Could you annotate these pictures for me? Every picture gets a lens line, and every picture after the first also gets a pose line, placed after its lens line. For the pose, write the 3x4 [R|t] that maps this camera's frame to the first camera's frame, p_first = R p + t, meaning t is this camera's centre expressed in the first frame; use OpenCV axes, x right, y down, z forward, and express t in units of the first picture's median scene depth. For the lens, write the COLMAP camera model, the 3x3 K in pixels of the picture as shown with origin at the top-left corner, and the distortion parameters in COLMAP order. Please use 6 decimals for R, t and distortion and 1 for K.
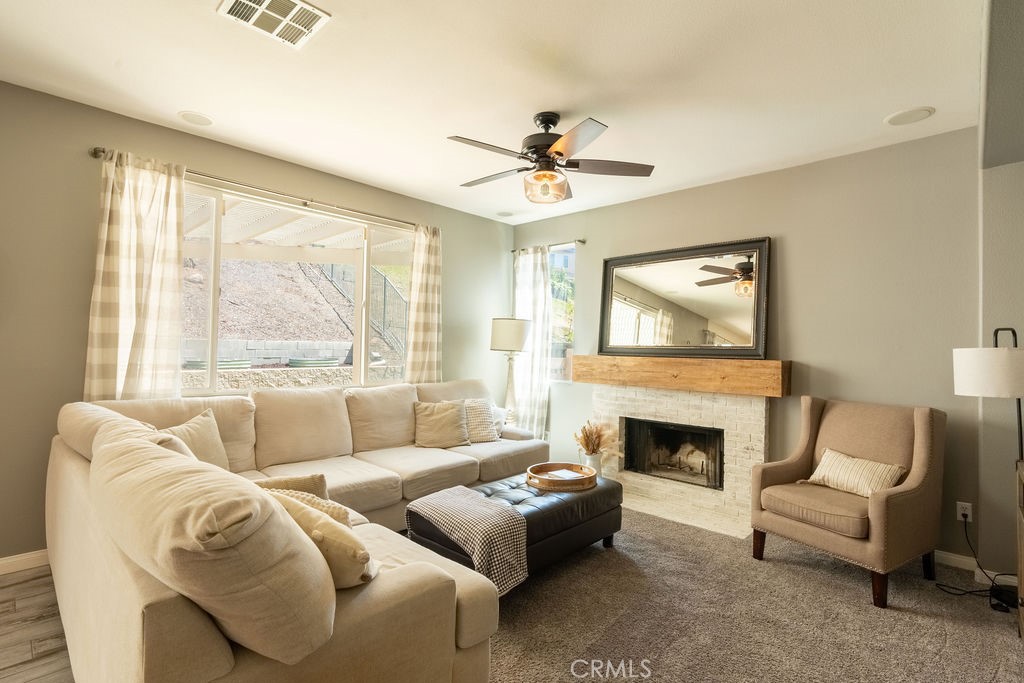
lens RADIAL K [[479.3, 0, 510.0], [0, 479.3, 342.0], [0, 0, 1]] dist [-0.006278, 0.002107]
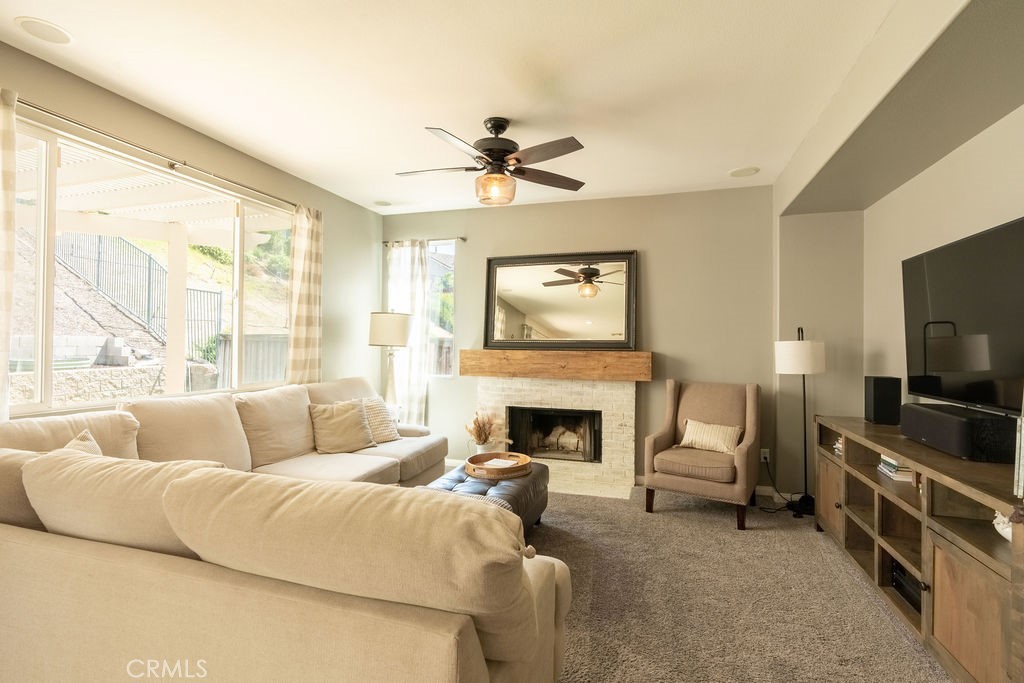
lens RADIAL K [[479.3, 0, 511.7], [0, 479.3, 341.6], [0, 0, 1]] dist [-0.006278, 0.002107]
pose [[0.901922, -0.008564, 0.431815, -0.269521], [0.002414, 0.999888, 0.014786, -0.006149], [-0.431893, -0.012294, 0.901841, 0.032646]]
